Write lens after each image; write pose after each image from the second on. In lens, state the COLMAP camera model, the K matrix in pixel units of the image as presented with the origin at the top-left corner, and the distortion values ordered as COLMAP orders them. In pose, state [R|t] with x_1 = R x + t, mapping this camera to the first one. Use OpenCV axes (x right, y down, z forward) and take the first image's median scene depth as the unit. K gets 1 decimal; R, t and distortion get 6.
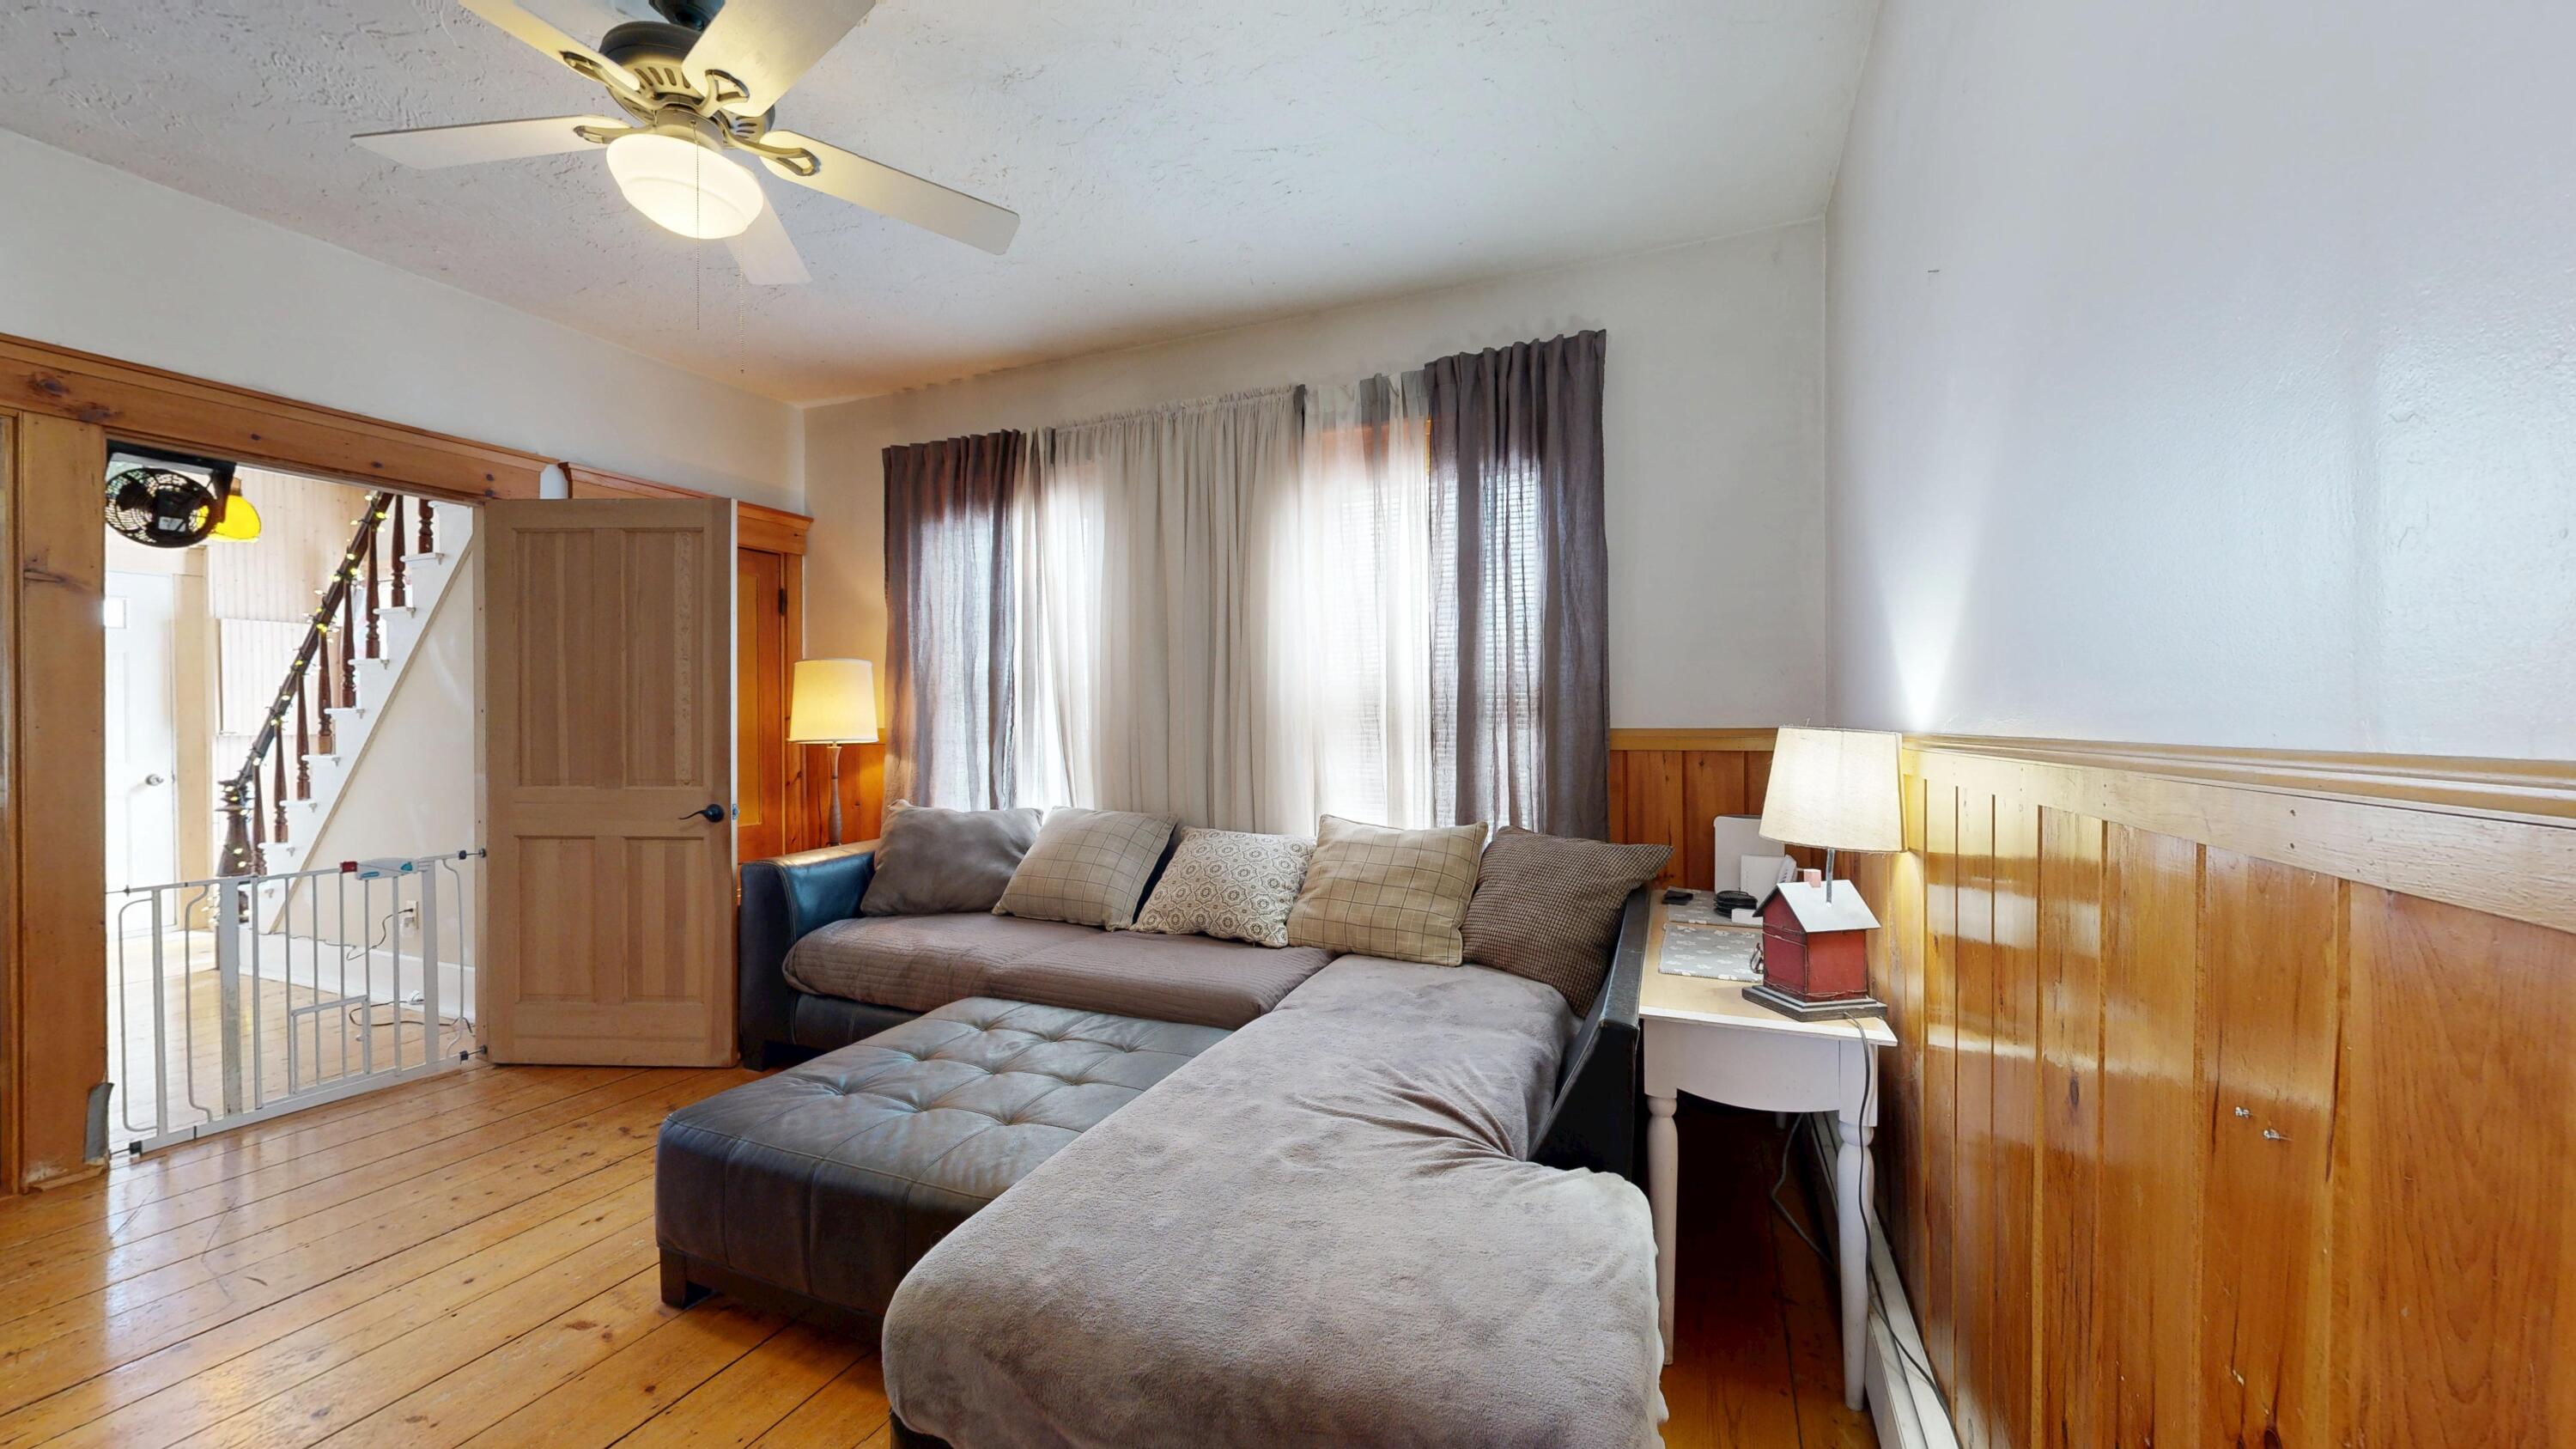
lens RADIAL K [[943.9, 0, 1288.1], [0, 943.9, 726.2], [0, 0, 1]] dist [0.000697, -0.000112]
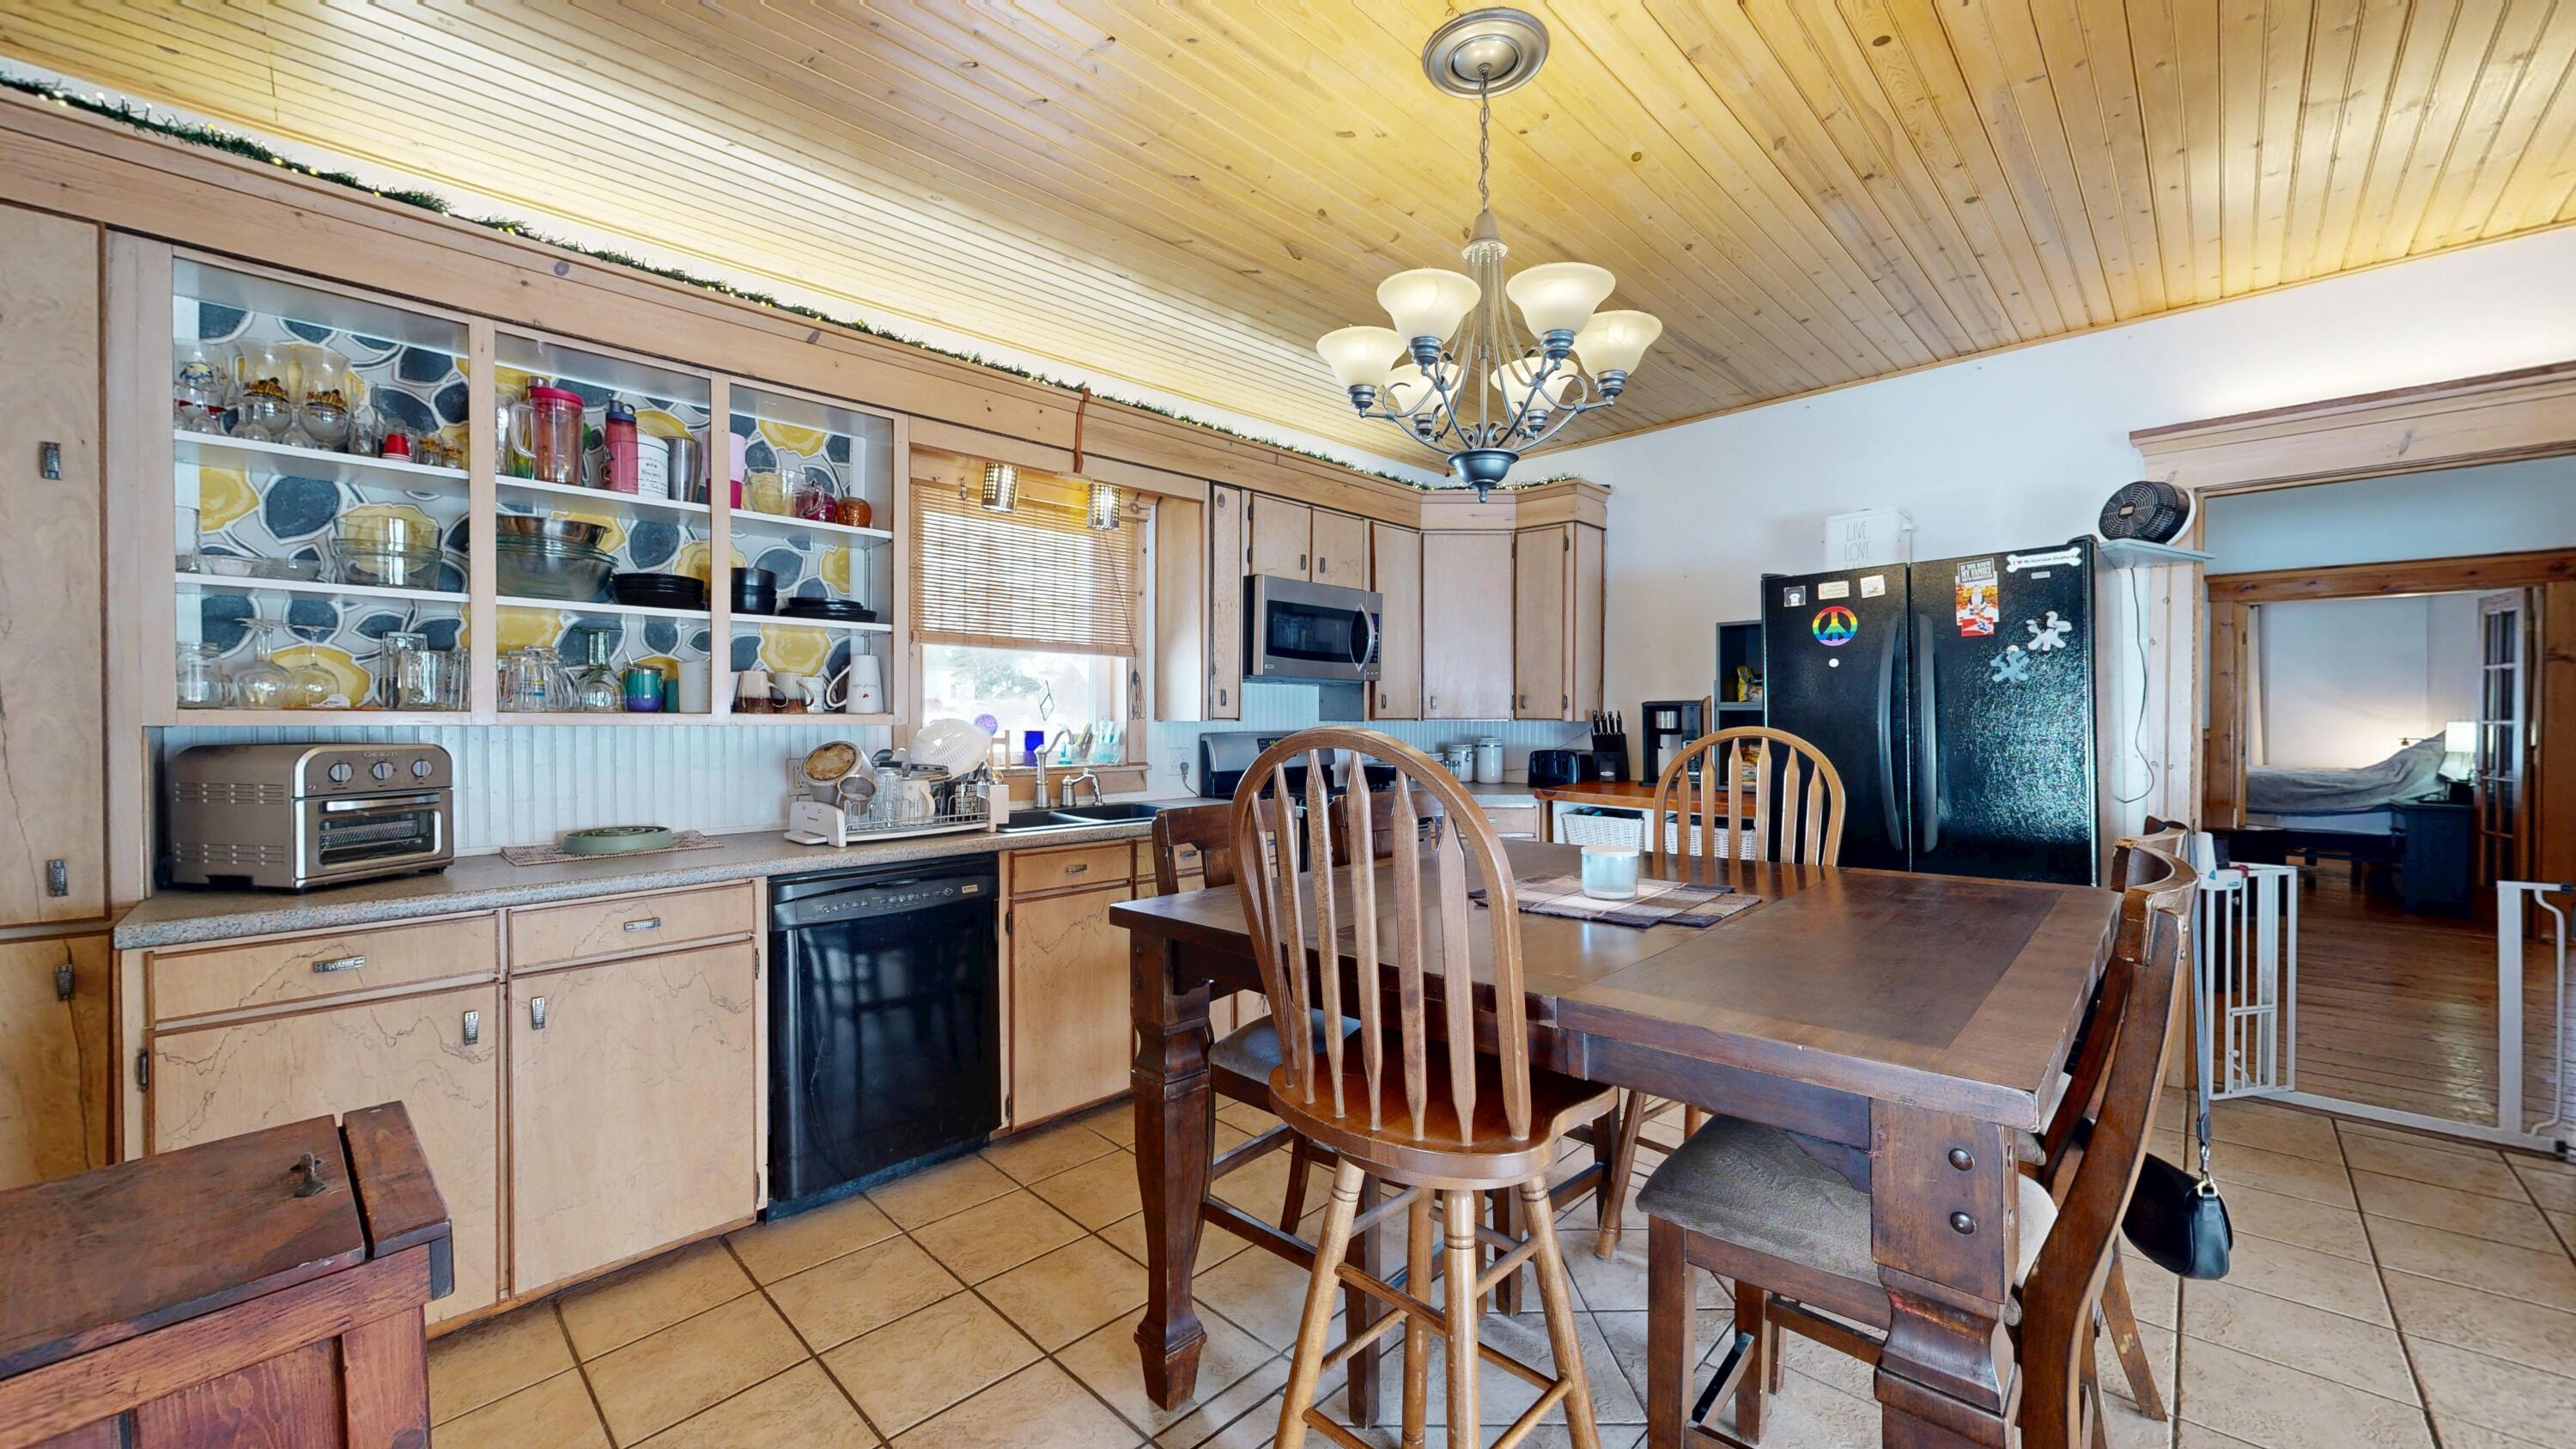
lens RADIAL K [[943.9, 0, 1291.3], [0, 943.9, 723.9], [0, 0, 1]] dist [0.000697, -0.000112]
pose [[-0.370839, 0.006483, -0.928674, 1.271911], [-0.003448, 0.999959, 0.008357, -0.011572], [0.928691, 0.006301, -0.370802, -0.636739]]
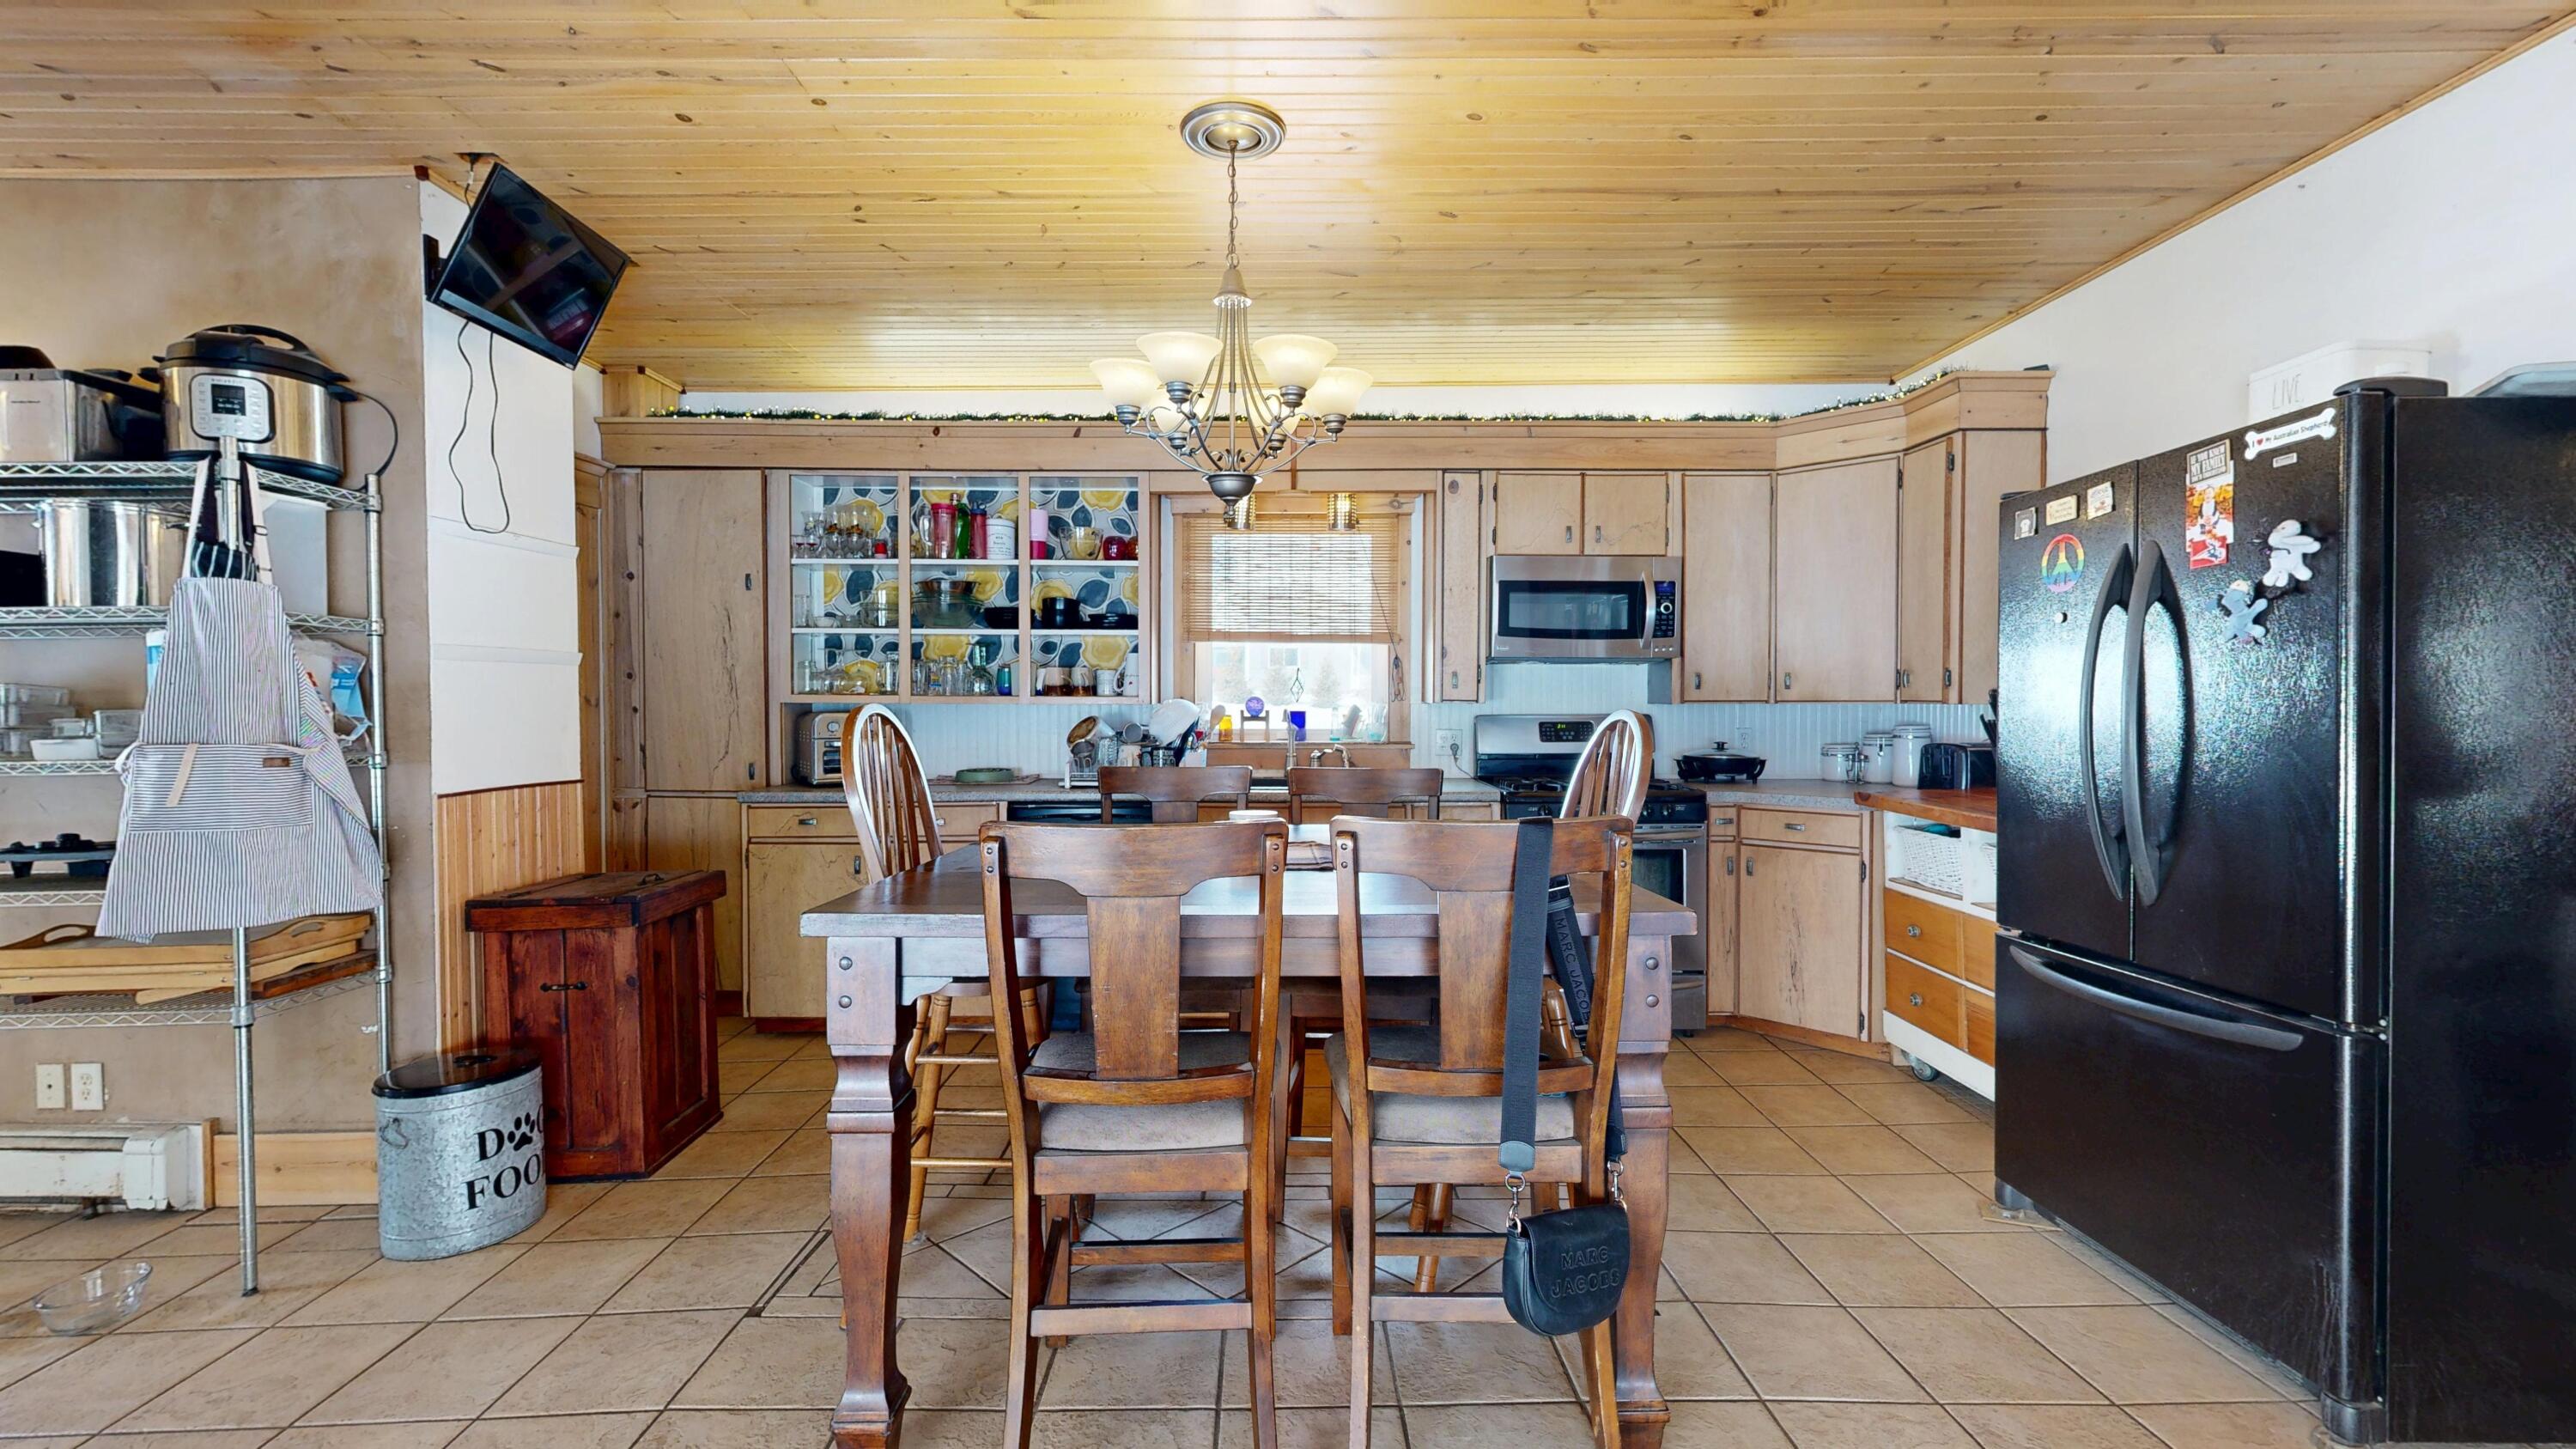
lens RADIAL K [[1068.3, 0, 1292.8], [0, 1068.3, 729.0], [0, 0, 1]] dist [0.005812, 0.000203]
pose [[-0.918291, 0.009847, -0.395783, 0.962835], [-0.002317, 0.999540, 0.030244, -0.012628], [0.395899, 0.028690, -0.917846, -0.029050]]
